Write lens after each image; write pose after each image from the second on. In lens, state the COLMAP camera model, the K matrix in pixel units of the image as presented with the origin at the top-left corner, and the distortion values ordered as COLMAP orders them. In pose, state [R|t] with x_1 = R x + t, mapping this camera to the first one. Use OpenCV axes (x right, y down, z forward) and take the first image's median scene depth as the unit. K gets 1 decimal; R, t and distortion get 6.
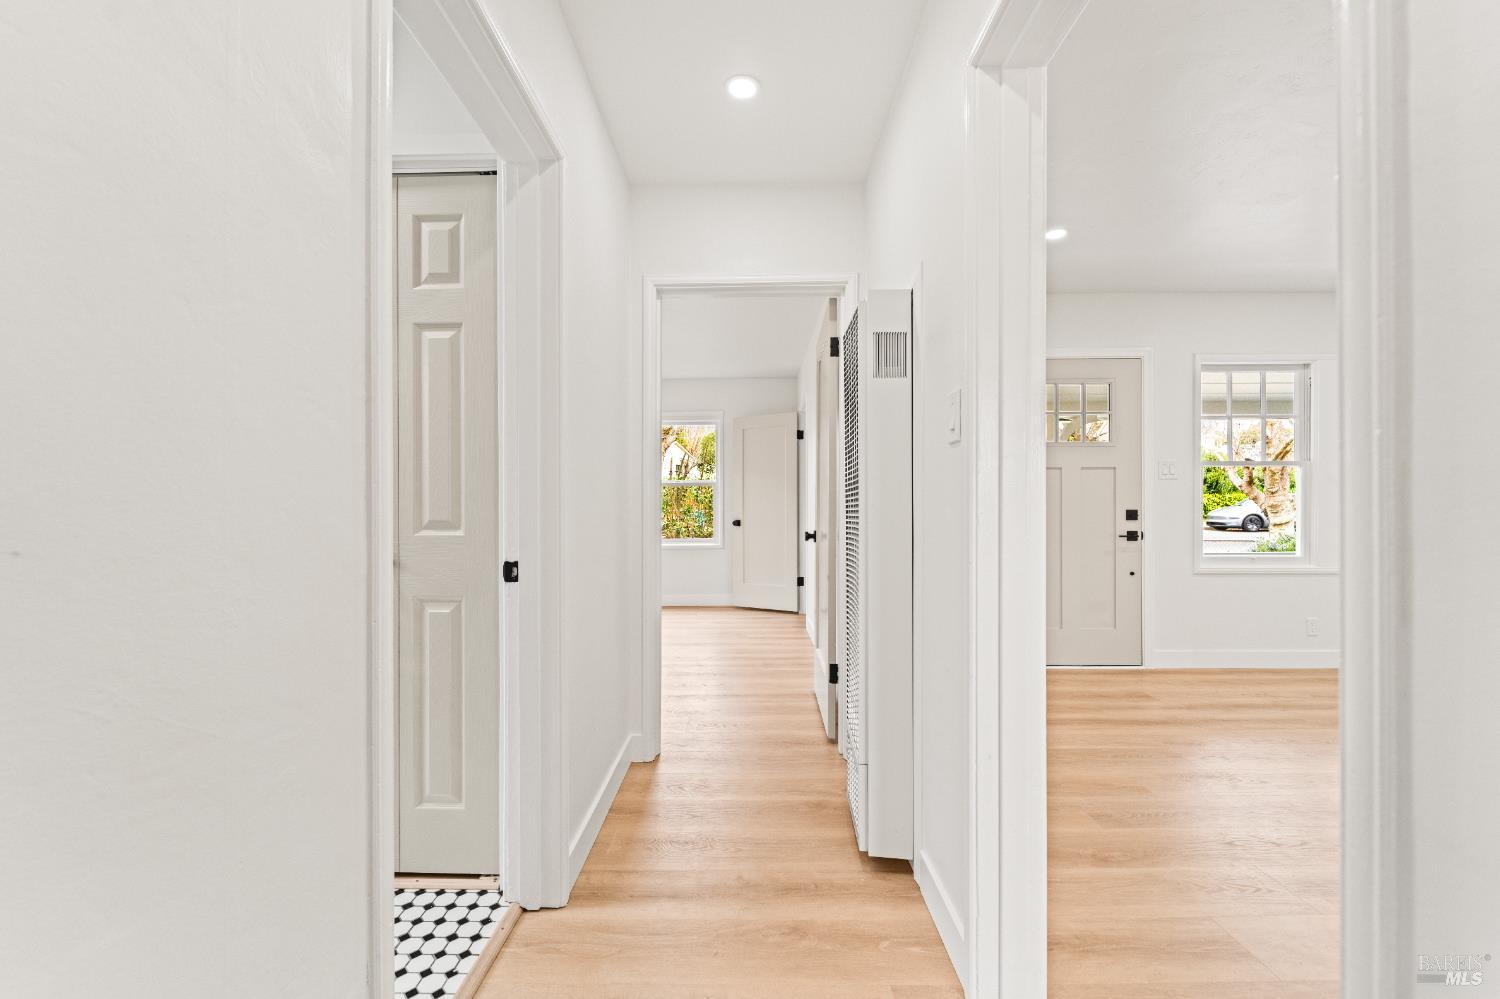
lens RADIAL K [[609.1, 0, 751.7], [0, 609.1, 505.7], [0, 0, 1]] dist [0.003426, -0.000657]
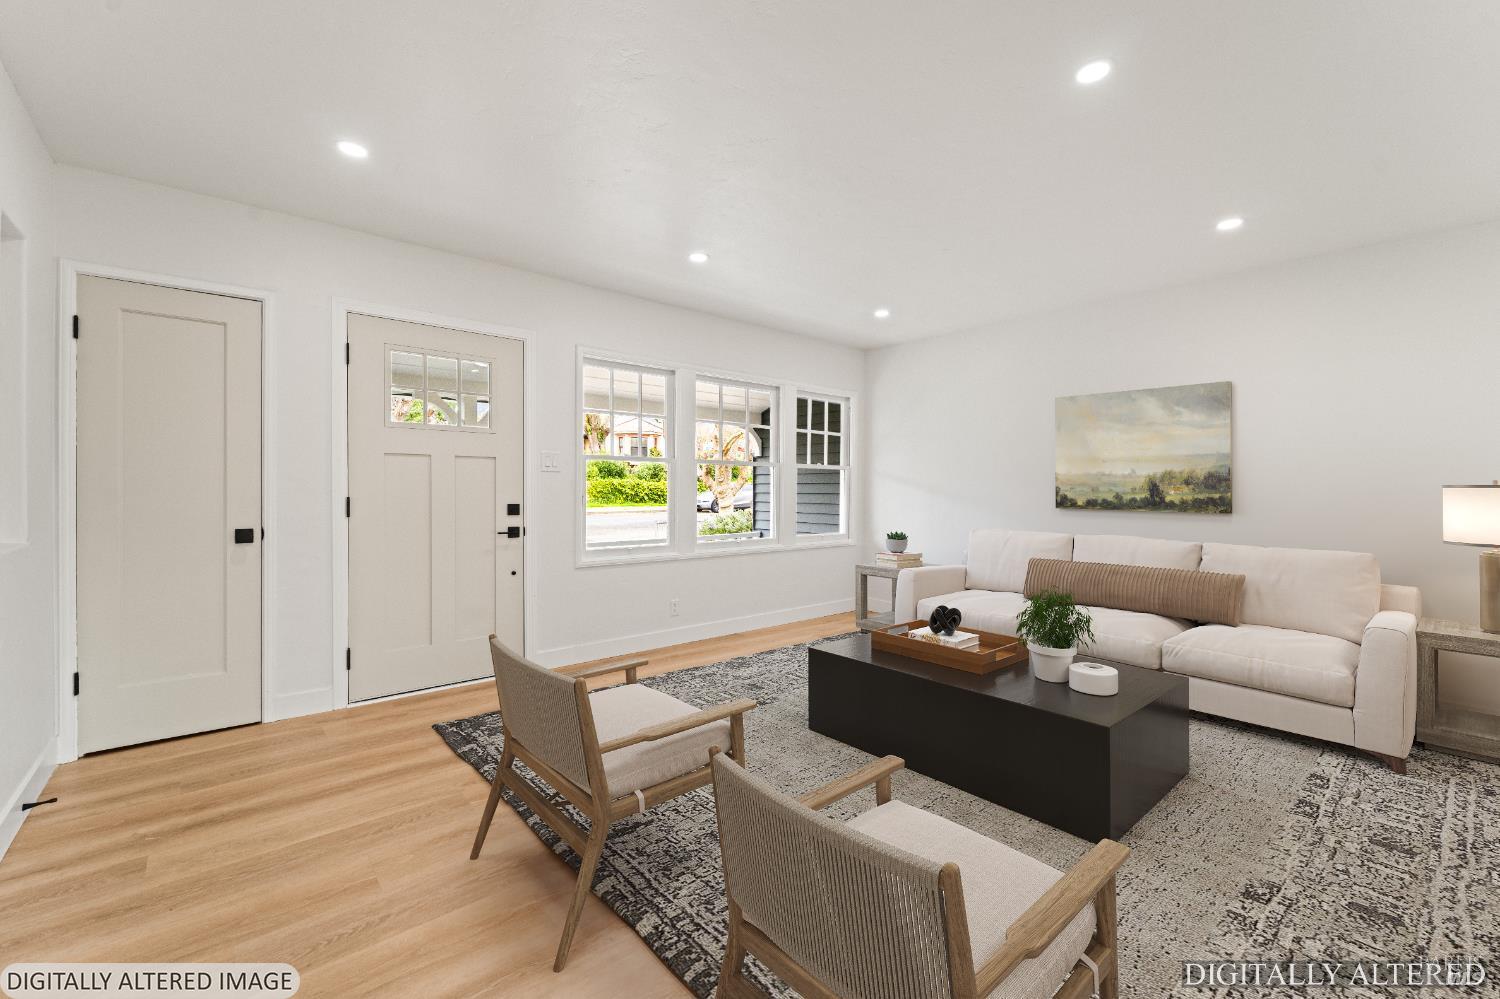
lens RADIAL K [[609.1, 0, 745.3], [0, 609.1, 496.5], [0, 0, 1]] dist [0.003426, -0.000657]
pose [[0.758017, -0.002142, 0.652231, 0.287346], [-0.005320, 0.999941, 0.009466, -0.014997], [-0.652213, -0.010645, 0.757961, 0.073825]]
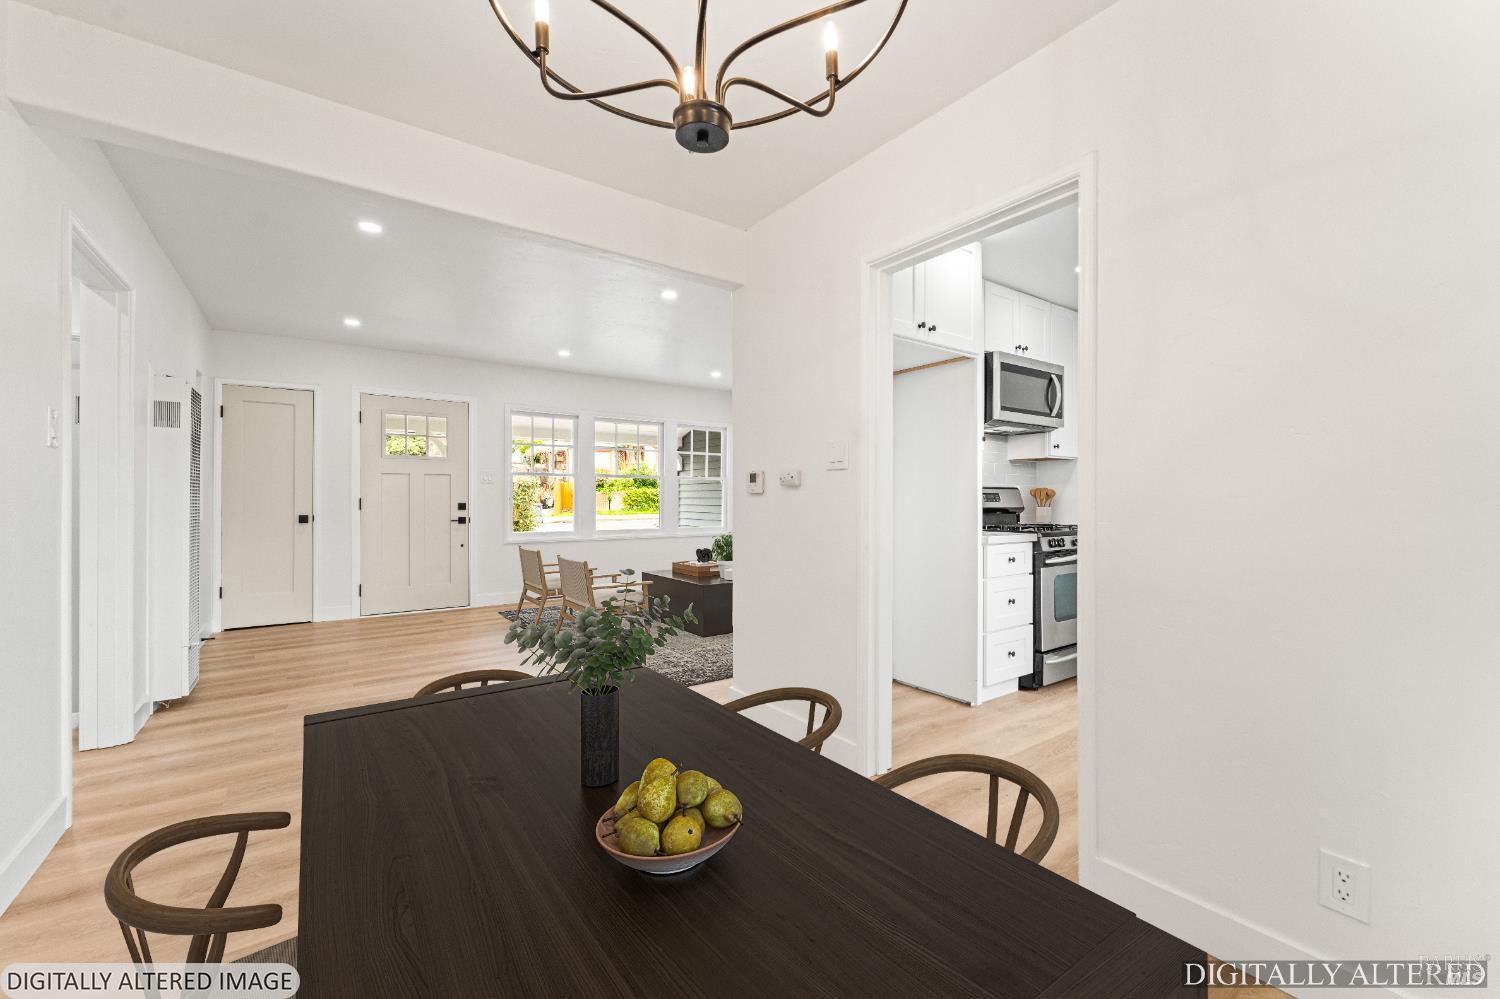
lens RADIAL K [[609.1, 0, 754.9], [0, 609.1, 498.6], [0, 0, 1]] dist [0.003426, -0.000657]
pose [[0.811929, 0.002657, 0.583750, 0.330781], [-0.001565, 0.999996, -0.002376, -0.001668], [-0.583753, 0.001016, 0.811930, -0.640678]]
